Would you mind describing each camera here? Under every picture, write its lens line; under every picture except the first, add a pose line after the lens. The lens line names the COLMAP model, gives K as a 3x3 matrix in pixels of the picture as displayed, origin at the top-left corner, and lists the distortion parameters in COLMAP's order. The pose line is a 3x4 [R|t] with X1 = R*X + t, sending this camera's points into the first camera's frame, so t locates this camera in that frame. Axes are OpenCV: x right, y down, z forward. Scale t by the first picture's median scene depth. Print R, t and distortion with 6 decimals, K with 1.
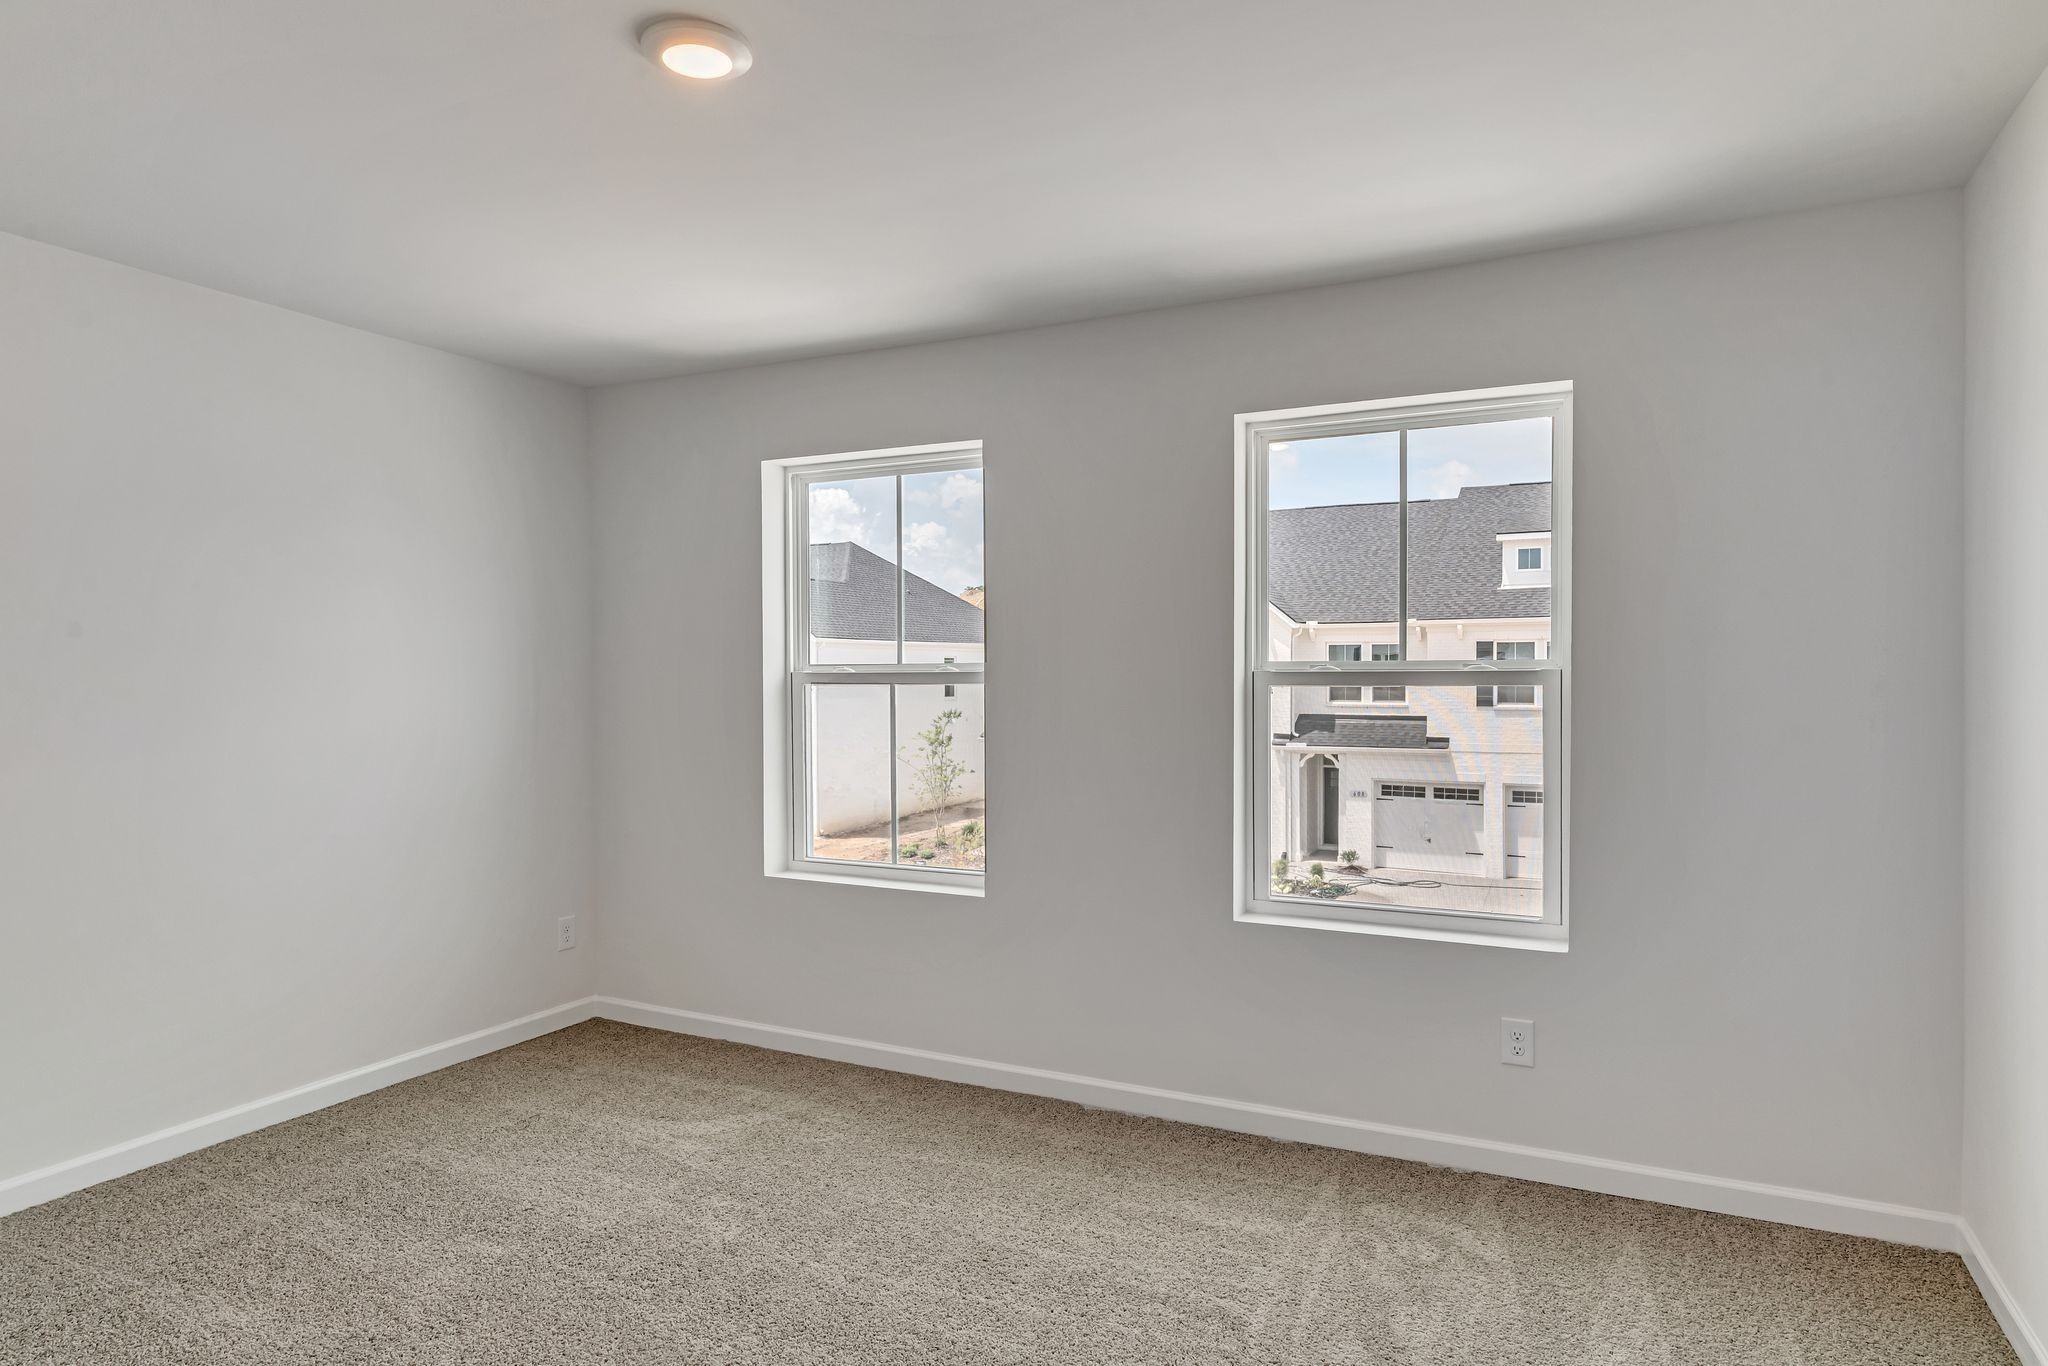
lens RADIAL K [[1199.9, 0, 1021.8], [0, 1199.9, 668.9], [0, 0, 1]] dist [0.129988, -0.000010]
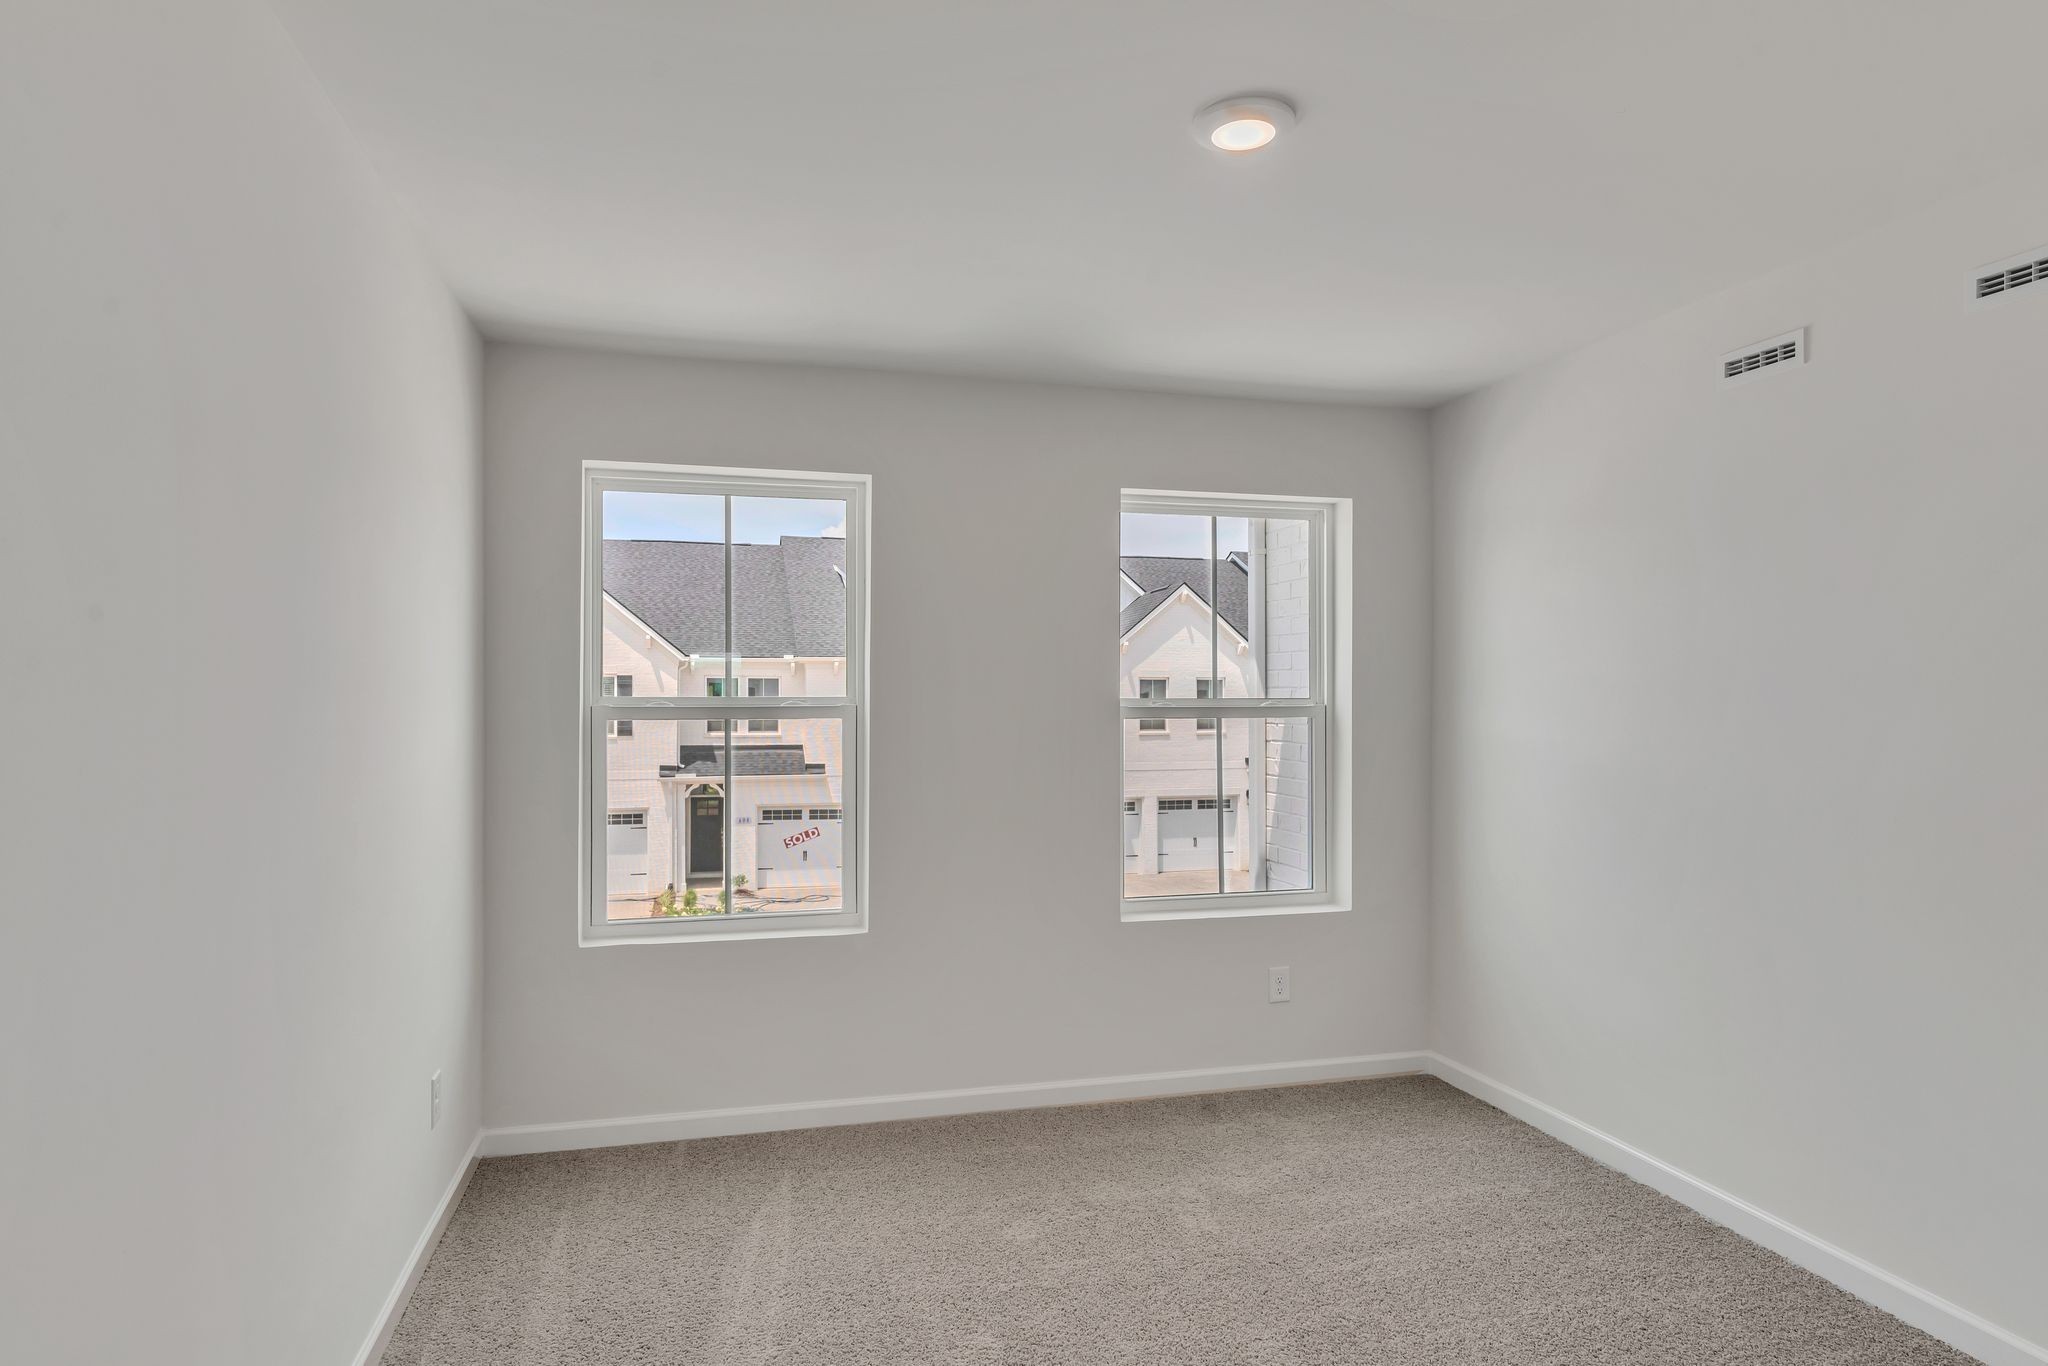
lens RADIAL K [[1192.0, 0, 991.0], [0, 1192.0, 692.7], [0, 0, 1]] dist [0.001338, -0.000419]
pose [[0.755708, 0.010263, 0.654828, -0.233318], [-0.006840, 0.999946, -0.007779, -0.000970], [-0.654873, 0.001400, 0.755737, 0.078007]]
